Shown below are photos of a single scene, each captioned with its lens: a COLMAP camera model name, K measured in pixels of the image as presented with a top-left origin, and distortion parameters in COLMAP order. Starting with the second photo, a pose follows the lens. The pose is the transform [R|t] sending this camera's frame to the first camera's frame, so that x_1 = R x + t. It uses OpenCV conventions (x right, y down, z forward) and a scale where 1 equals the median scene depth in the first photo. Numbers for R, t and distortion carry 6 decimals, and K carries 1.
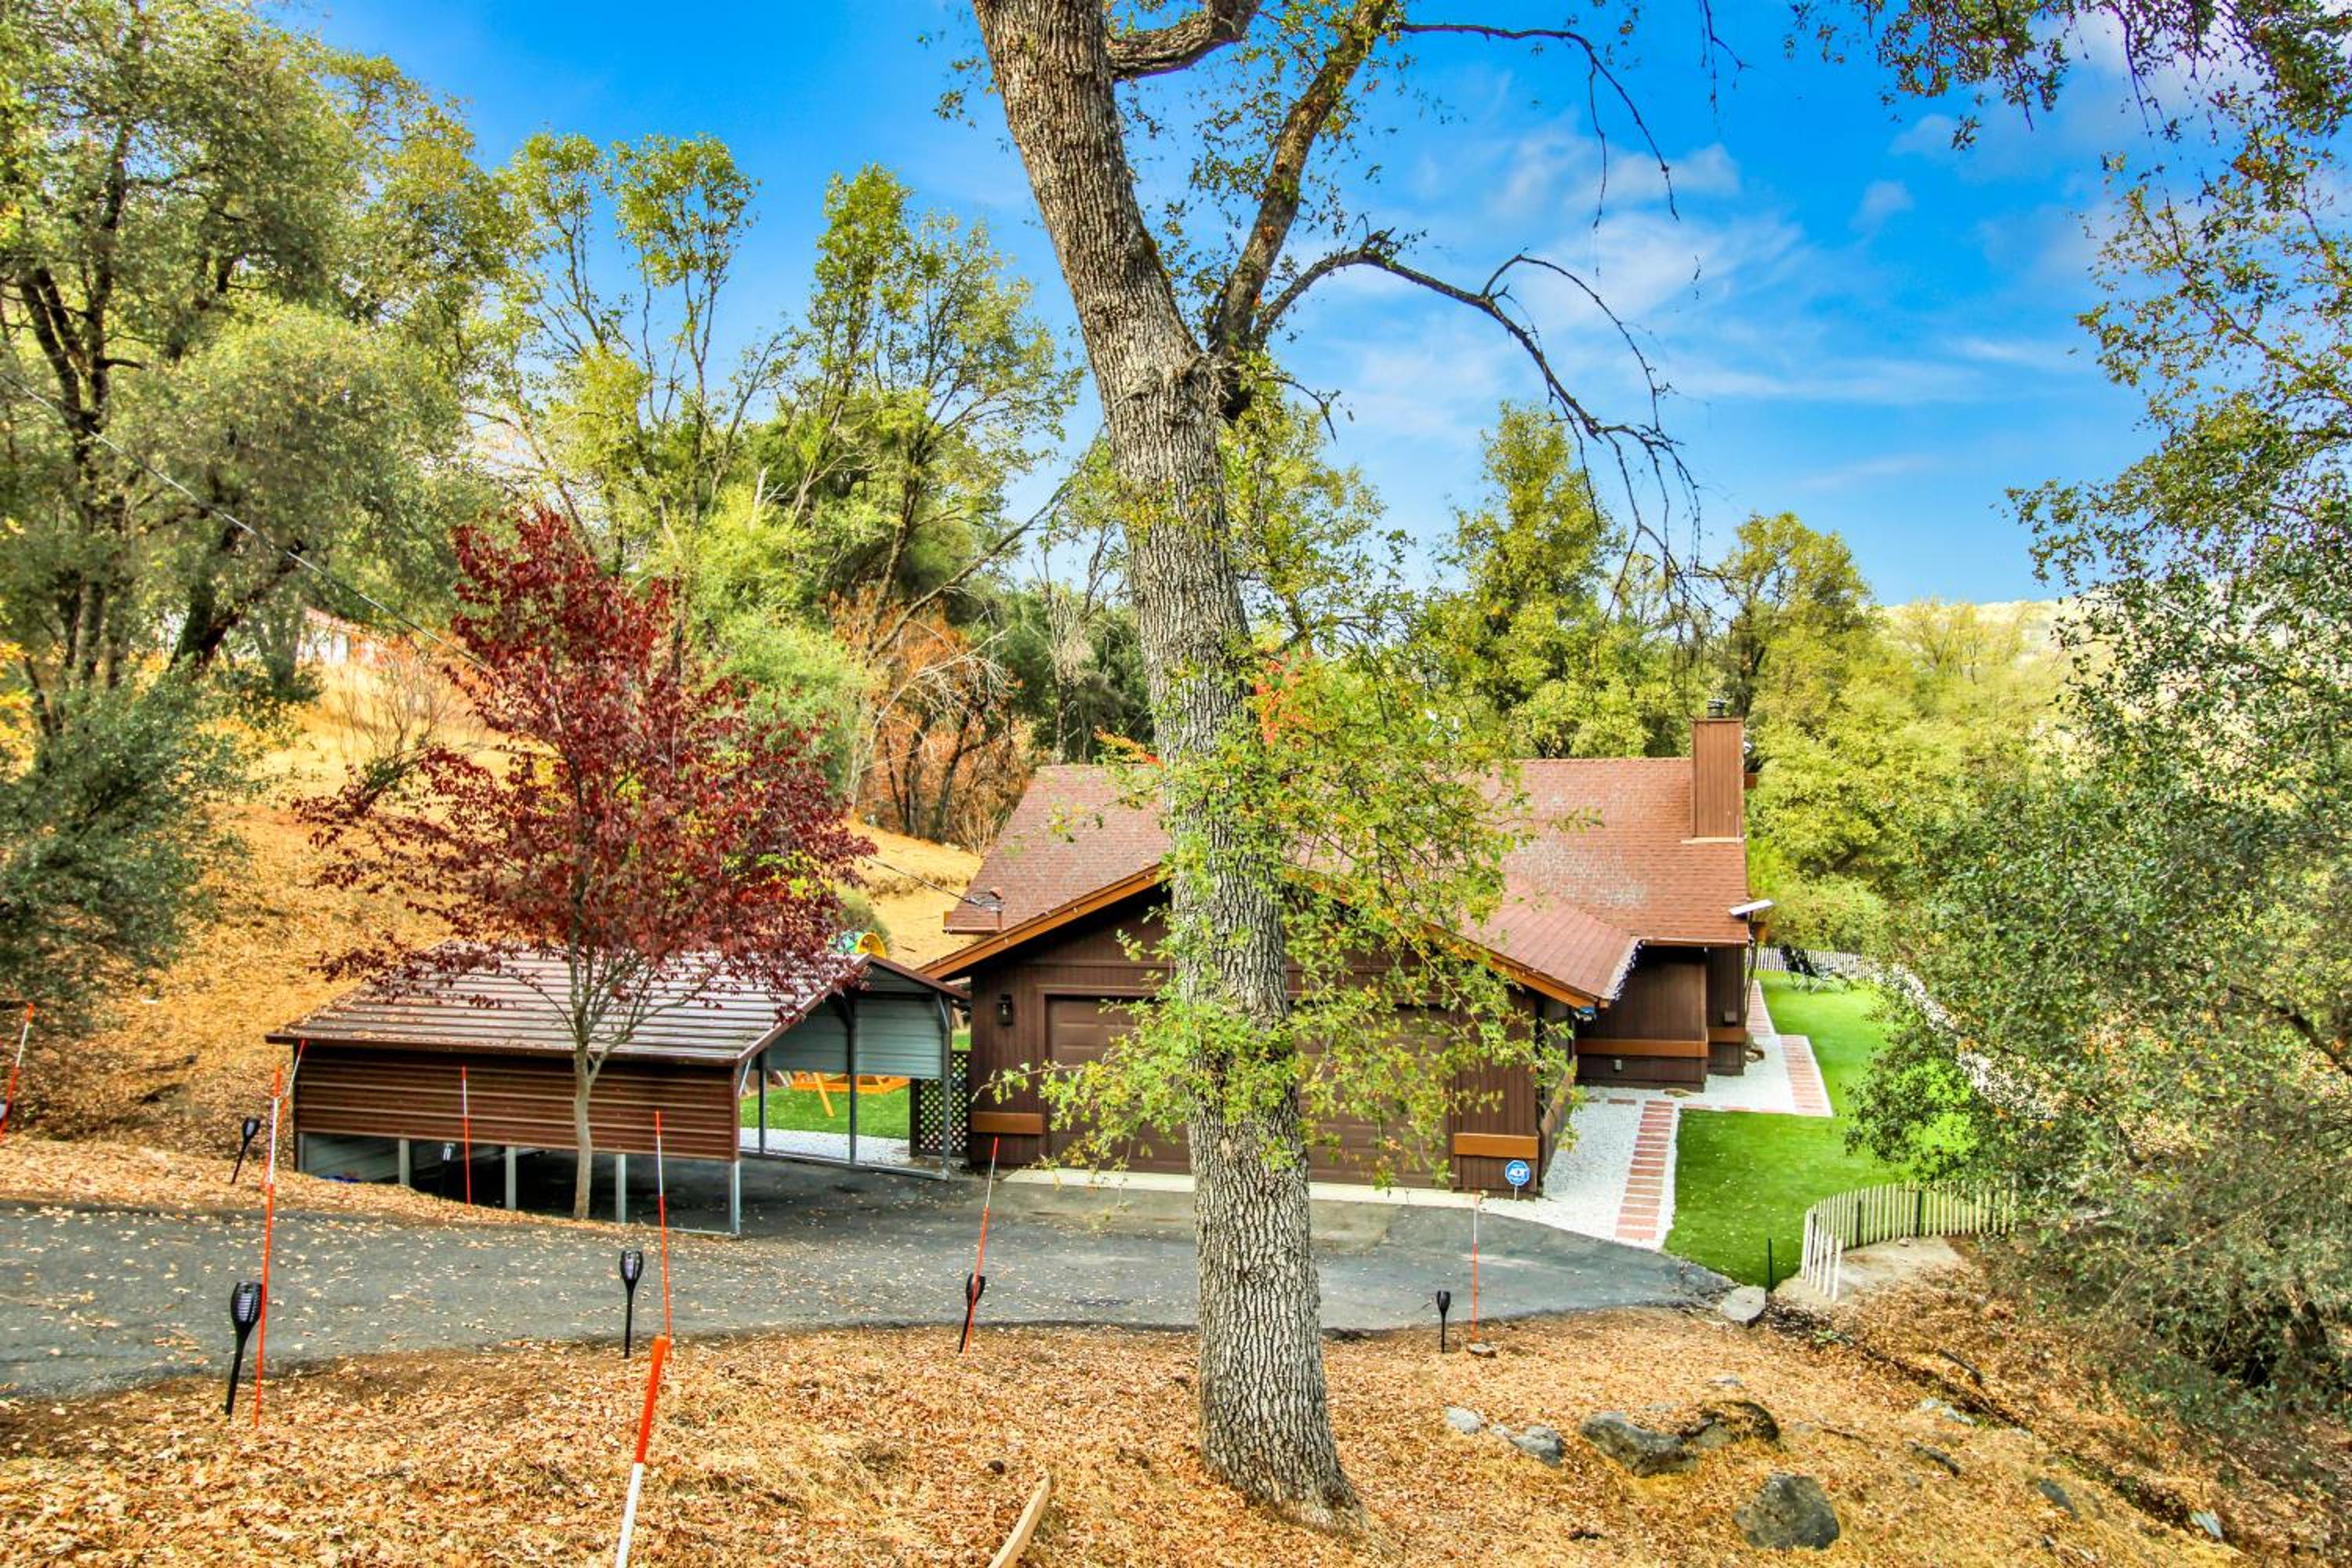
lens RADIAL K [[1861.3, 0, 1184.0], [0, 1861.3, 772.6], [0, 0, 1]] dist [0.032513, -0.016248]
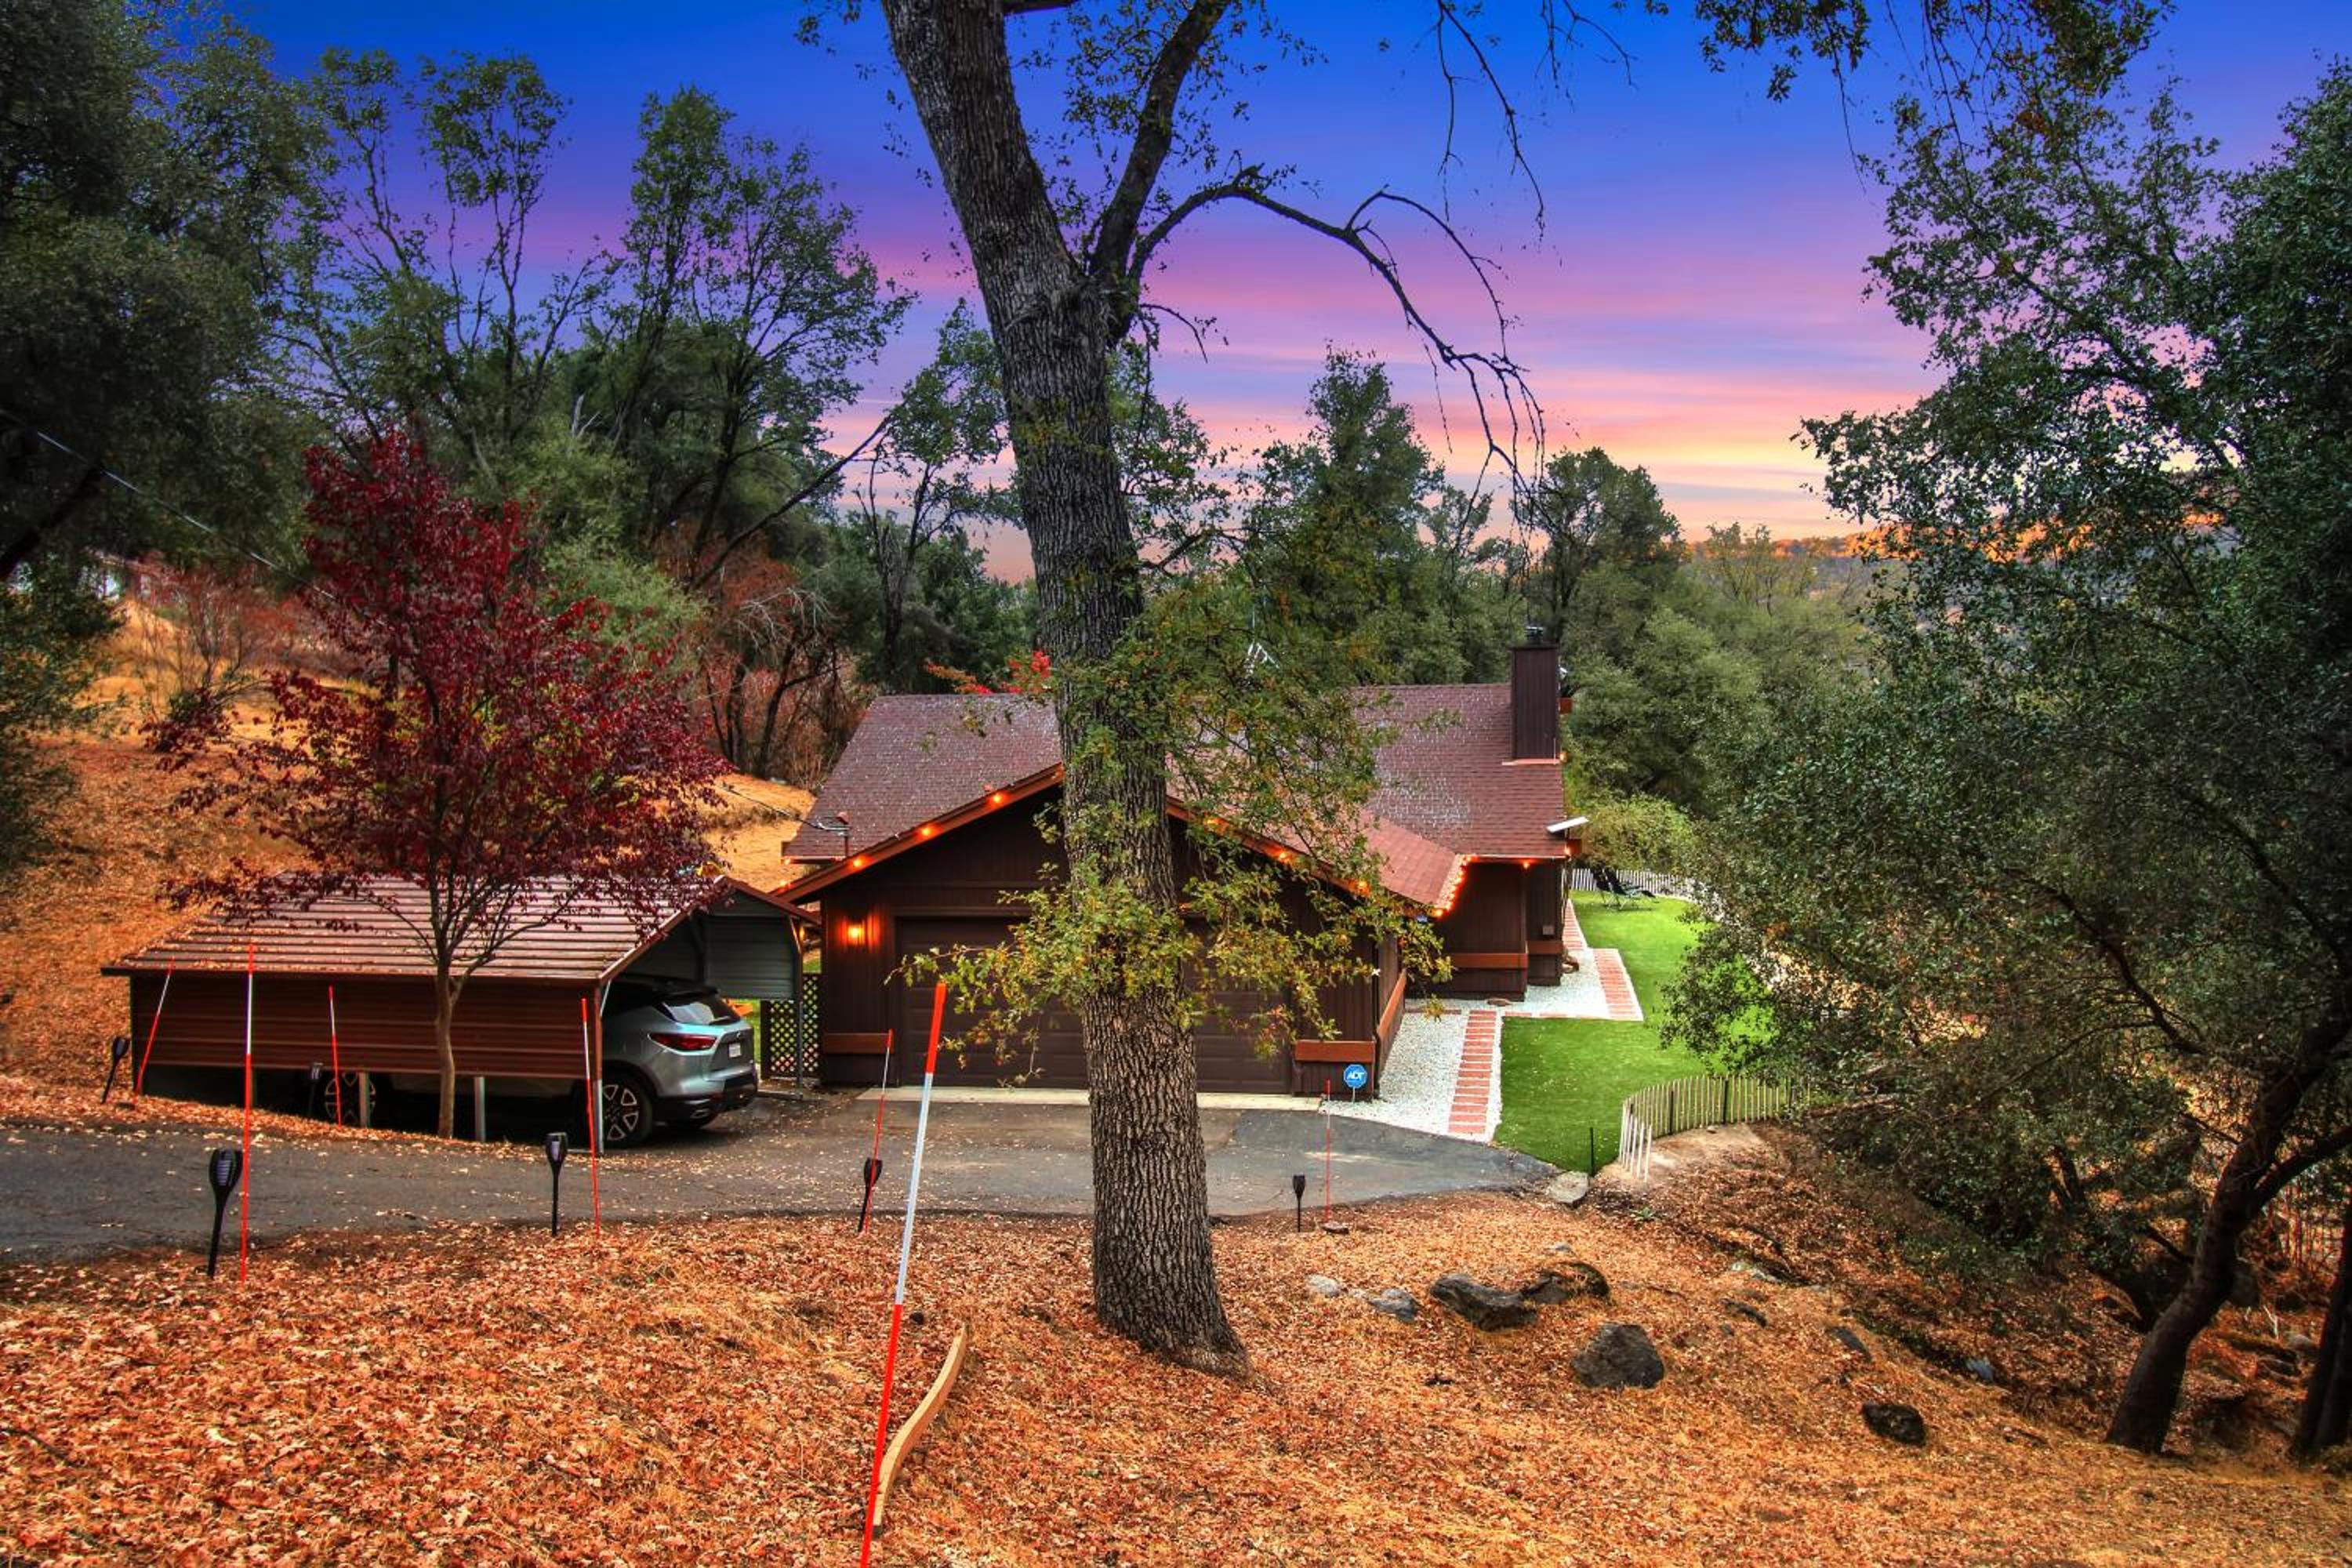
lens RADIAL K [[1861.3, 0, 1175.5], [0, 1861.3, 770.7], [0, 0, 1]] dist [0.032513, -0.016248]
pose [[0.995608, -0.010804, 0.092995, -0.023154], [0.007744, 0.999419, 0.033204, 0.010147], [-0.093300, -0.032338, 0.995113, -0.035598]]
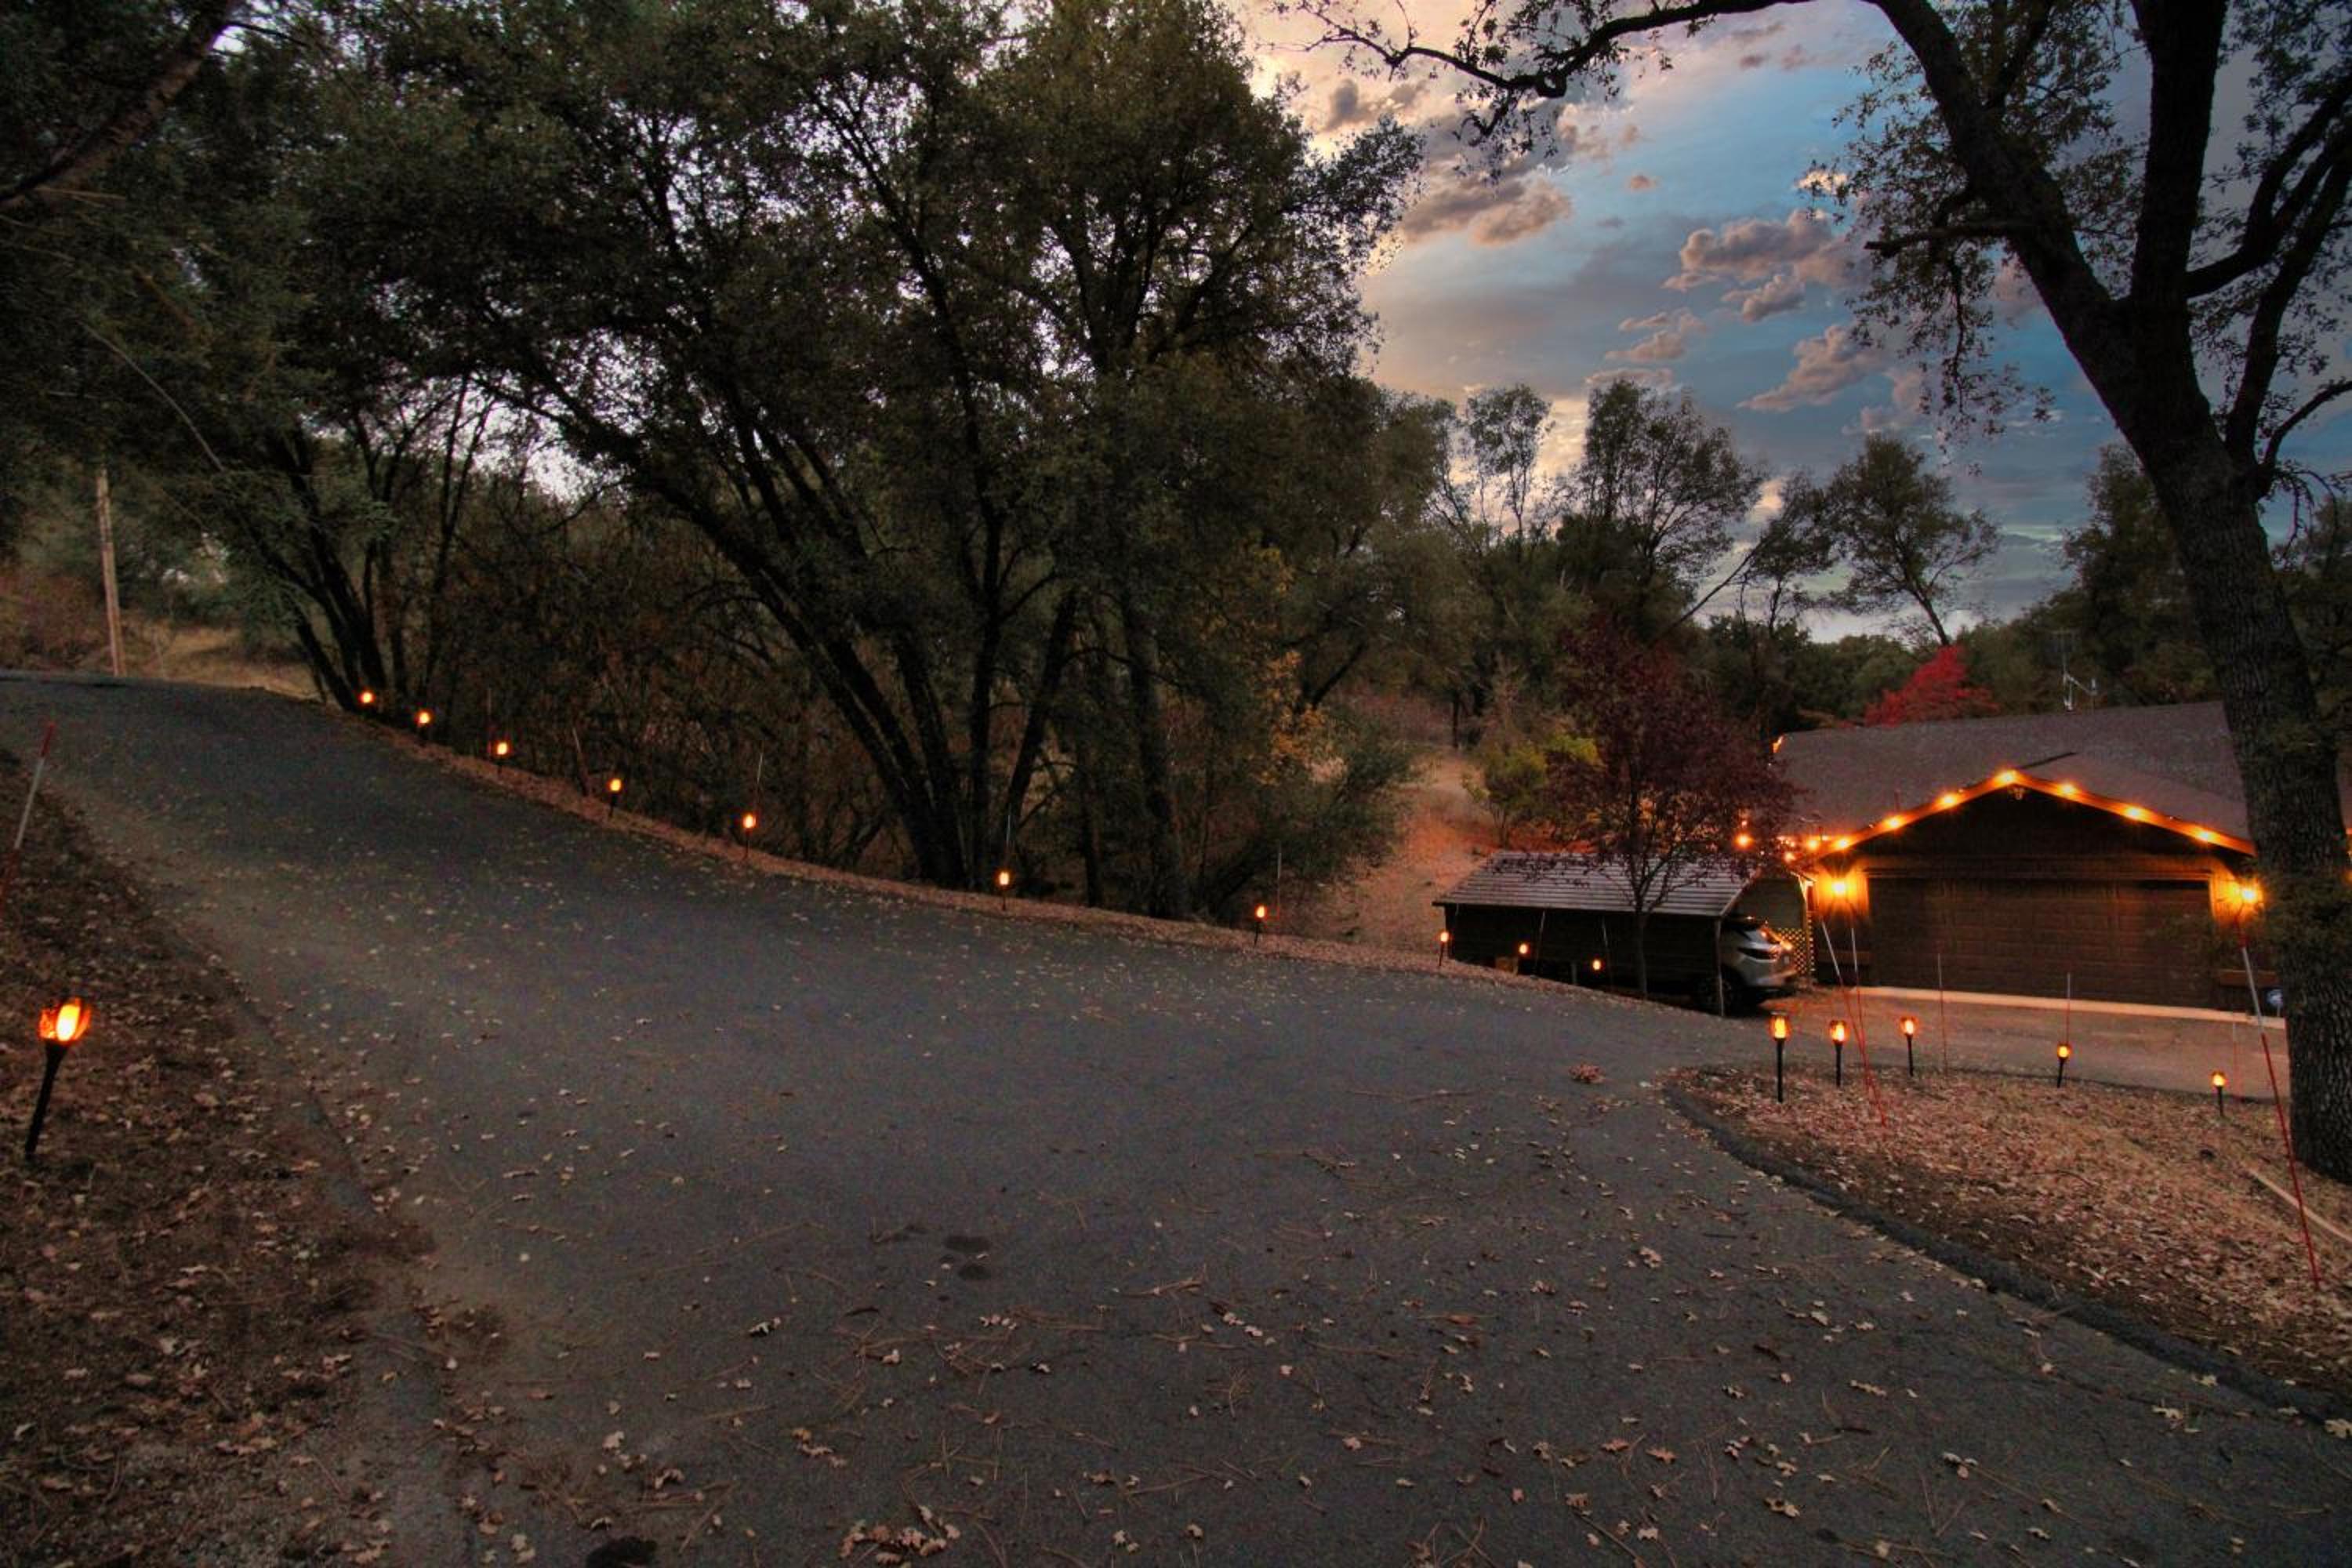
lens RADIAL K [[1096.2, 0, 1191.6], [0, 1096.2, 757.1], [0, 0, 1]] dist [-0.008969, -0.001471]
pose [[0.880956, -0.062015, -0.469118, -0.200715], [0.064664, 0.997852, -0.010477, -0.014502], [0.468760, -0.021106, 0.883073, -0.125903]]
